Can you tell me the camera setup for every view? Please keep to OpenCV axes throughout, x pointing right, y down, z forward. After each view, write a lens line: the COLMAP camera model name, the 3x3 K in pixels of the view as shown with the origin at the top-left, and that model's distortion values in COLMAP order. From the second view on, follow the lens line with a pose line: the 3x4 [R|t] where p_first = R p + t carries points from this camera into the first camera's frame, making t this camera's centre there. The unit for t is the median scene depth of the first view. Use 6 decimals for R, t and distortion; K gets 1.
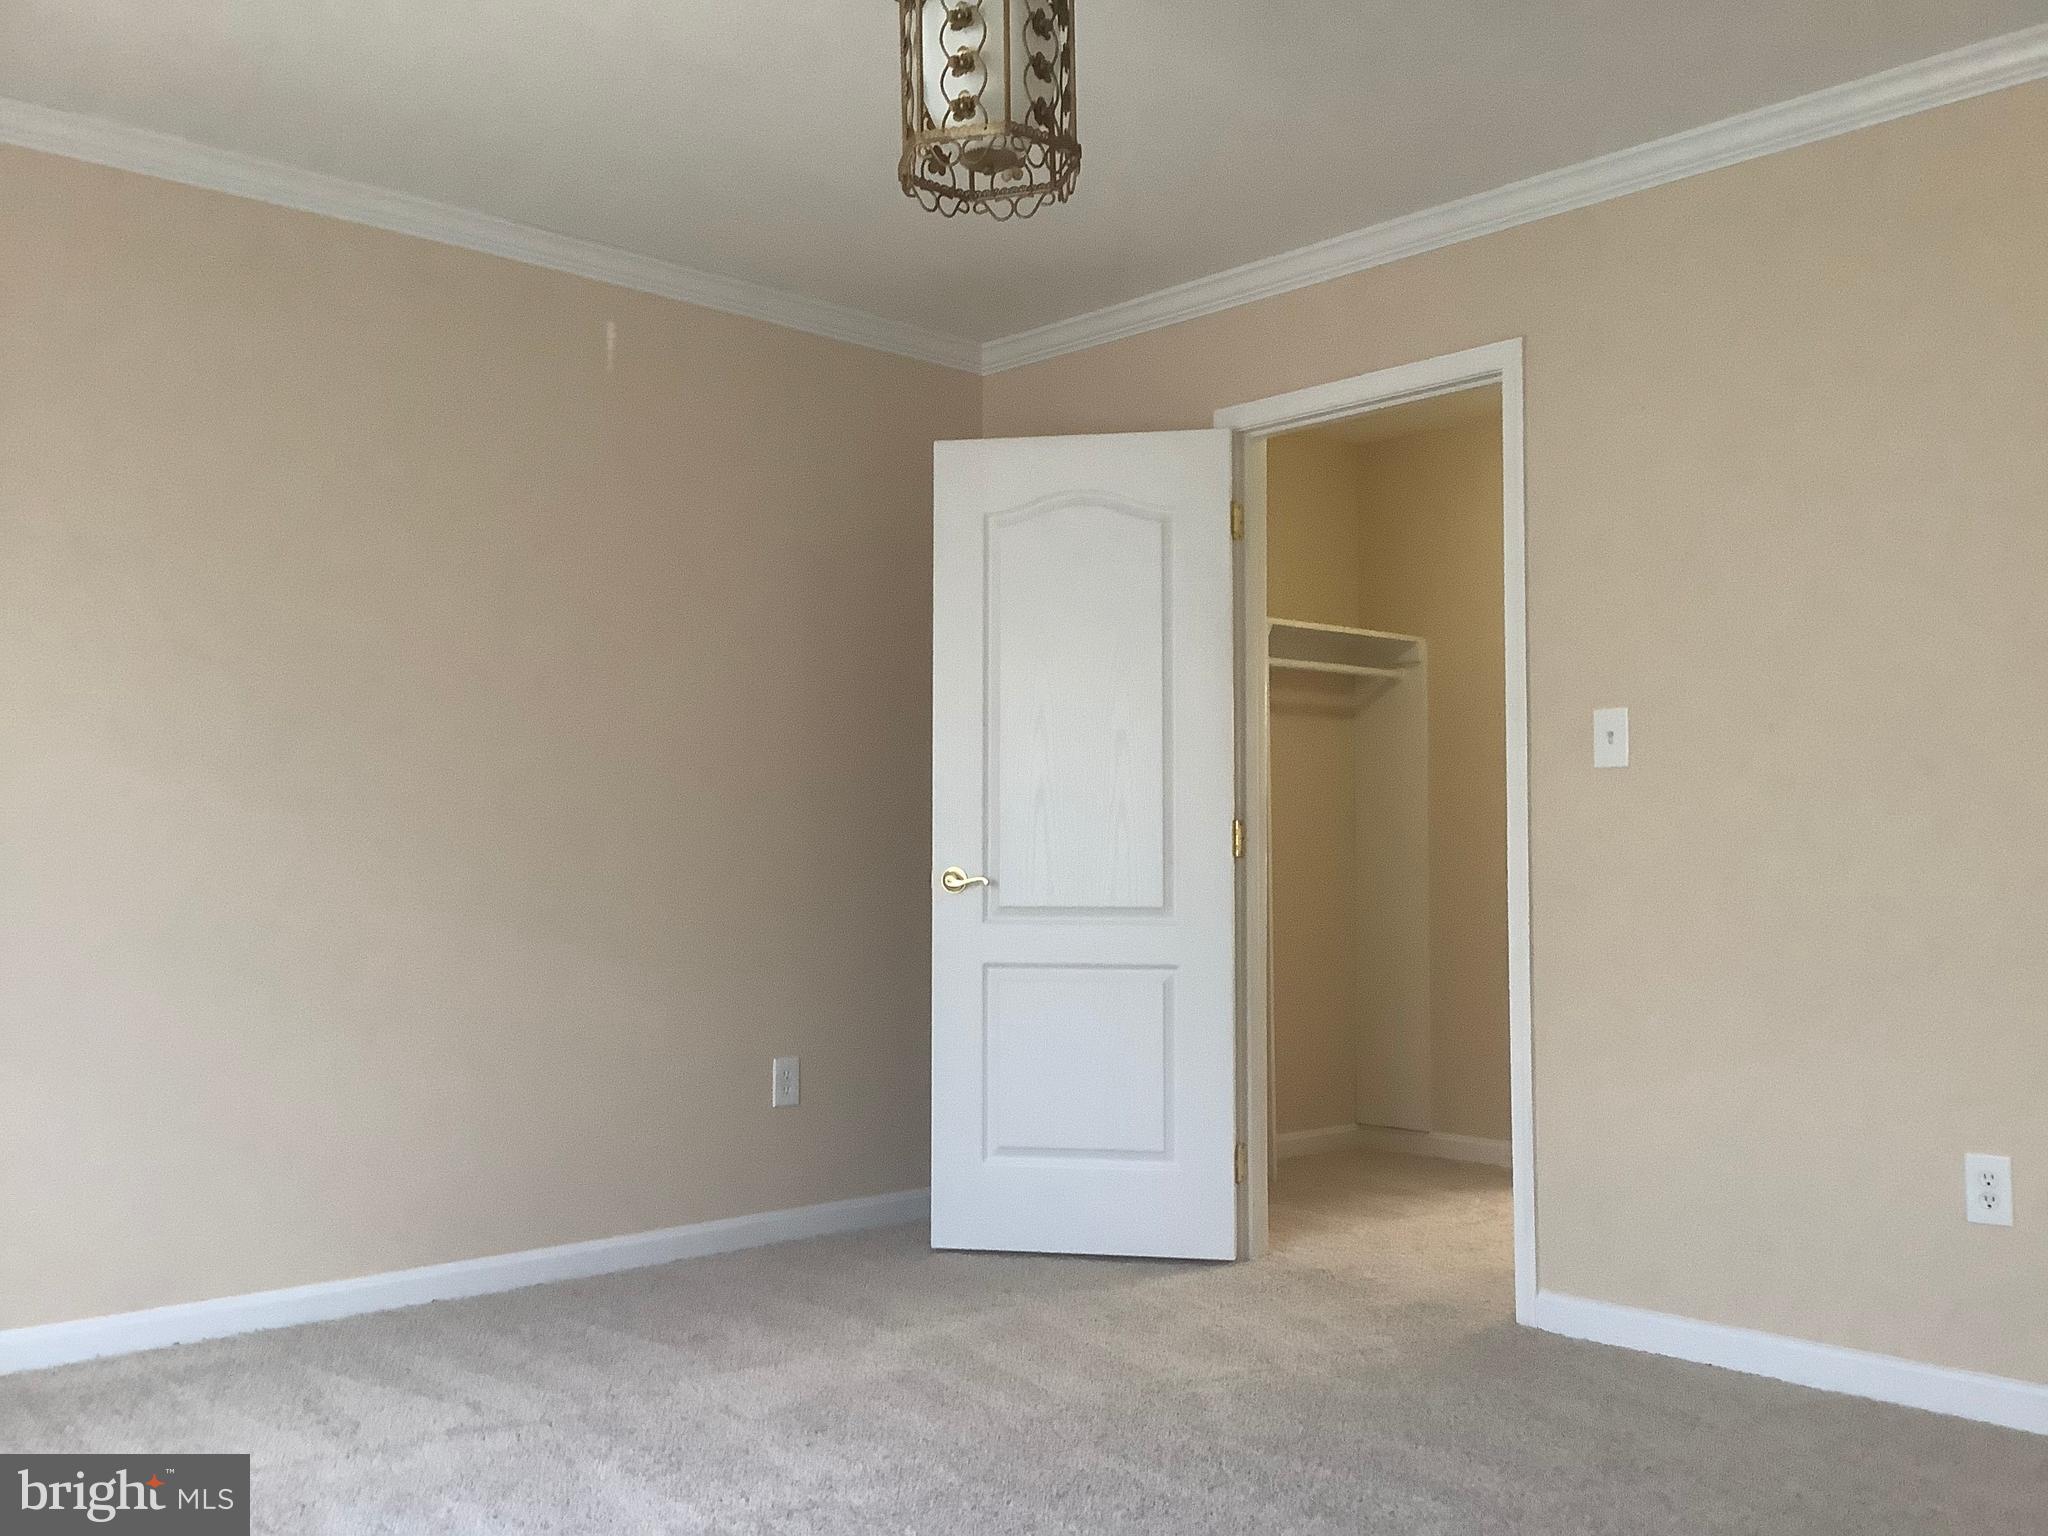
lens RADIAL K [[1834.8, 0, 1024.0], [0, 1834.8, 768.0], [0, 0, 1]] dist [0.001423, -0.008446]
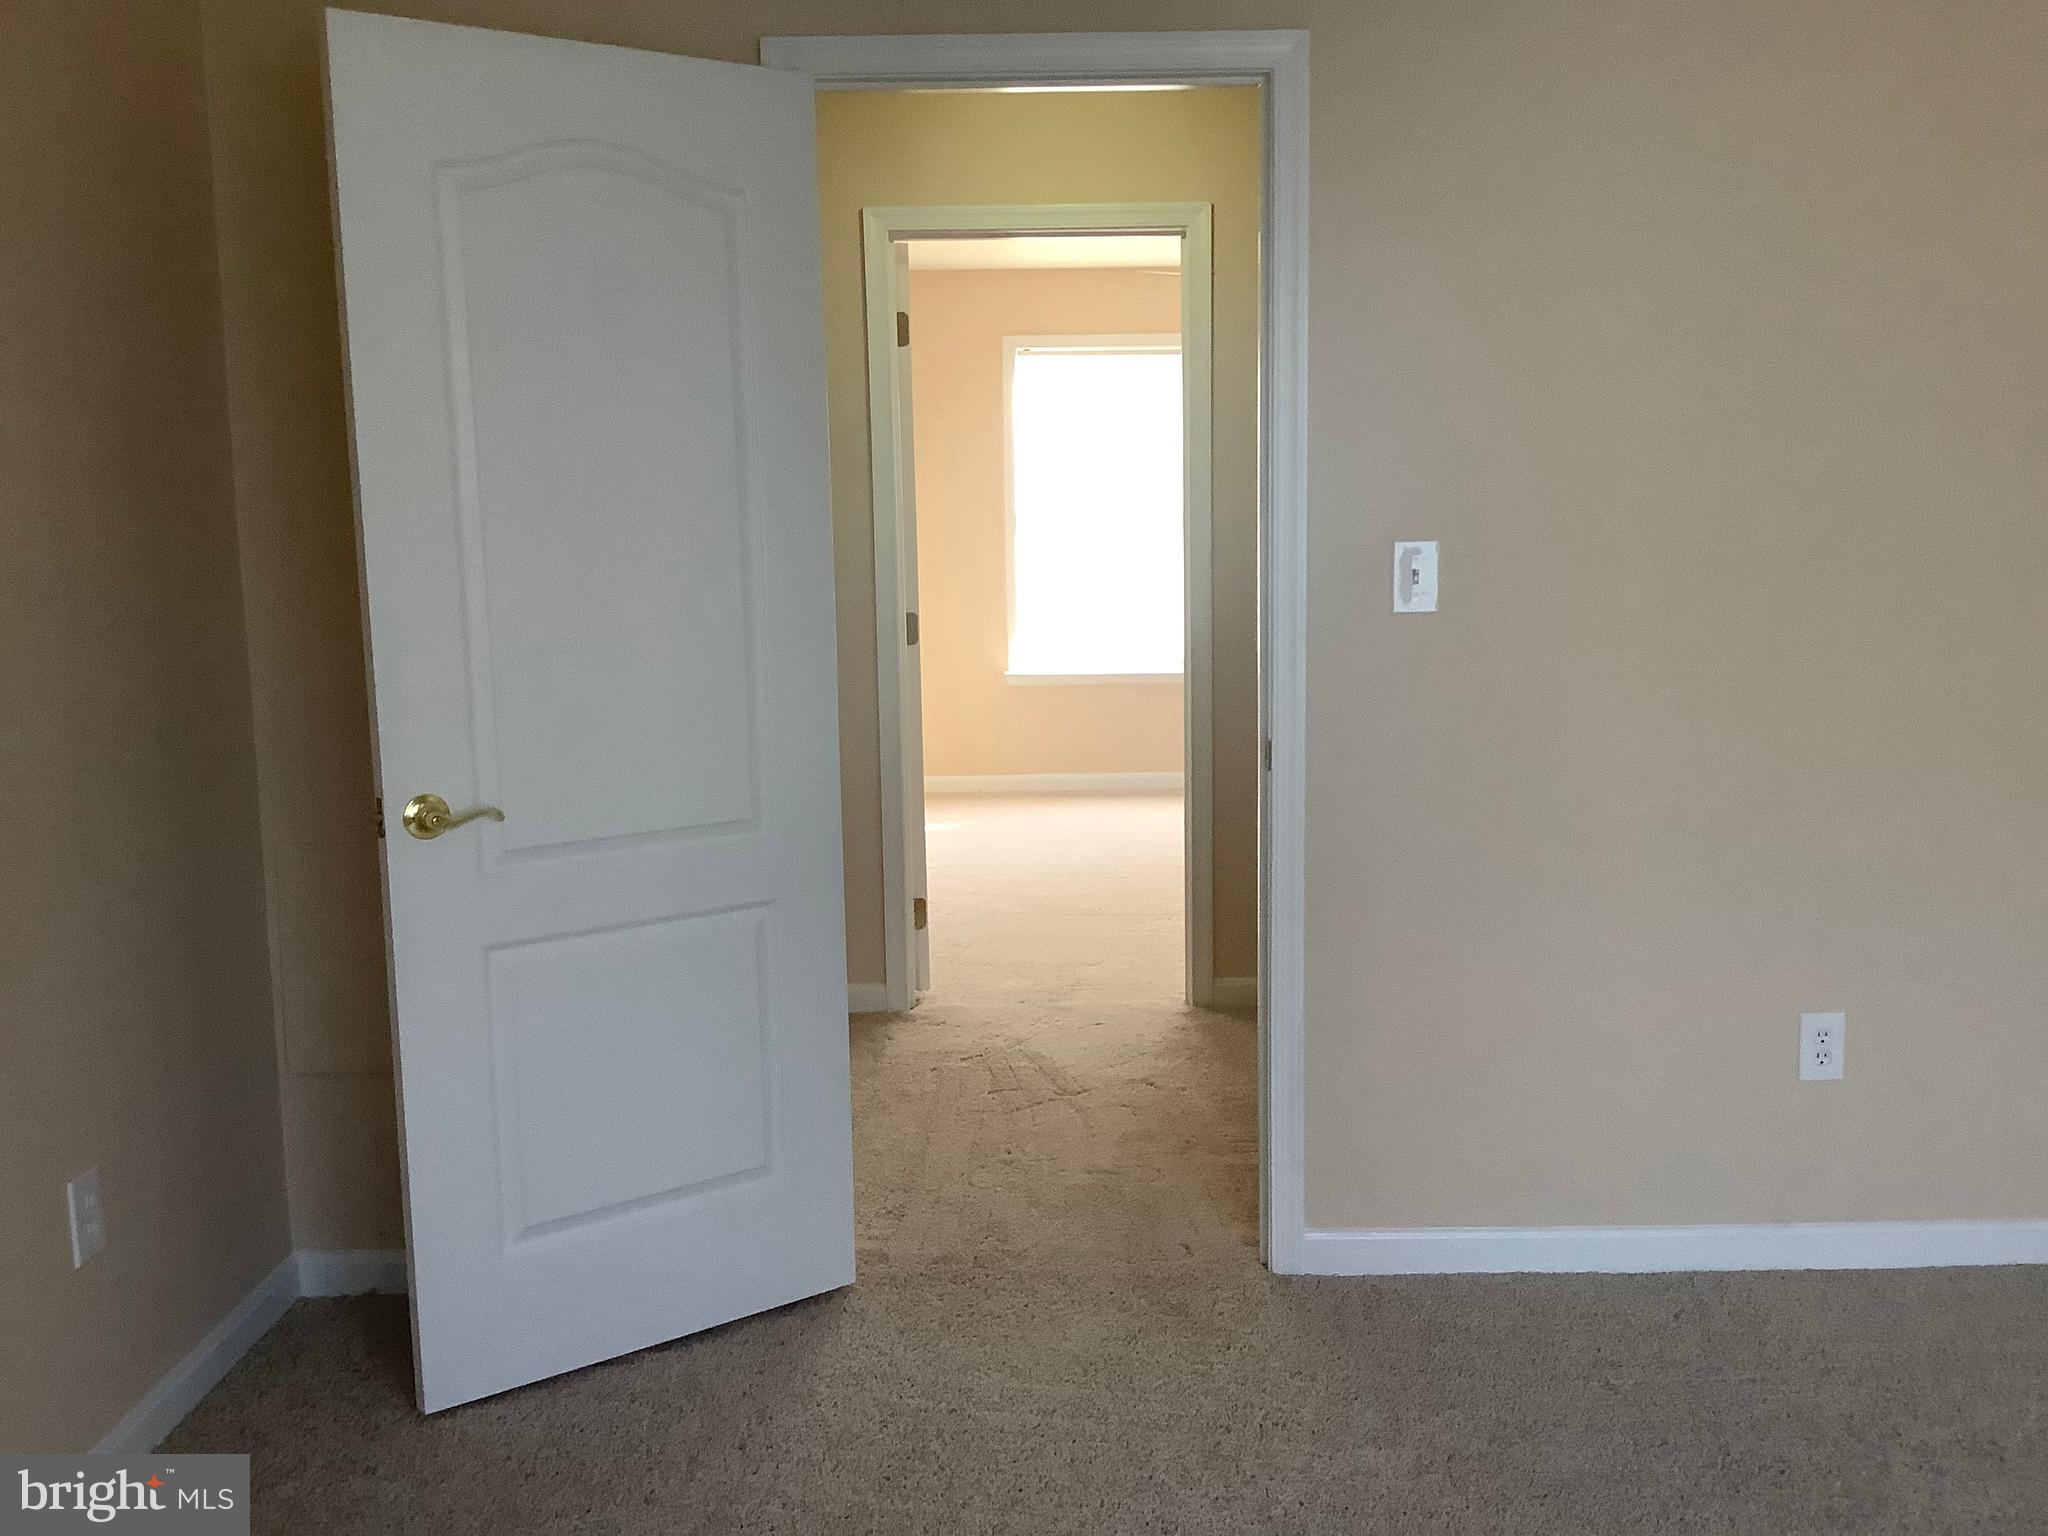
lens RADIAL K [[1834.8, 0, 1024.0], [0, 1834.8, 768.0], [0, 0, 1]] dist [0.001423, -0.008446]
pose [[0.663007, -0.122660, 0.738496, -0.414637], [-0.026669, 0.981989, 0.187046, -0.082252], [-0.748138, -0.143708, 0.647794, 0.592427]]
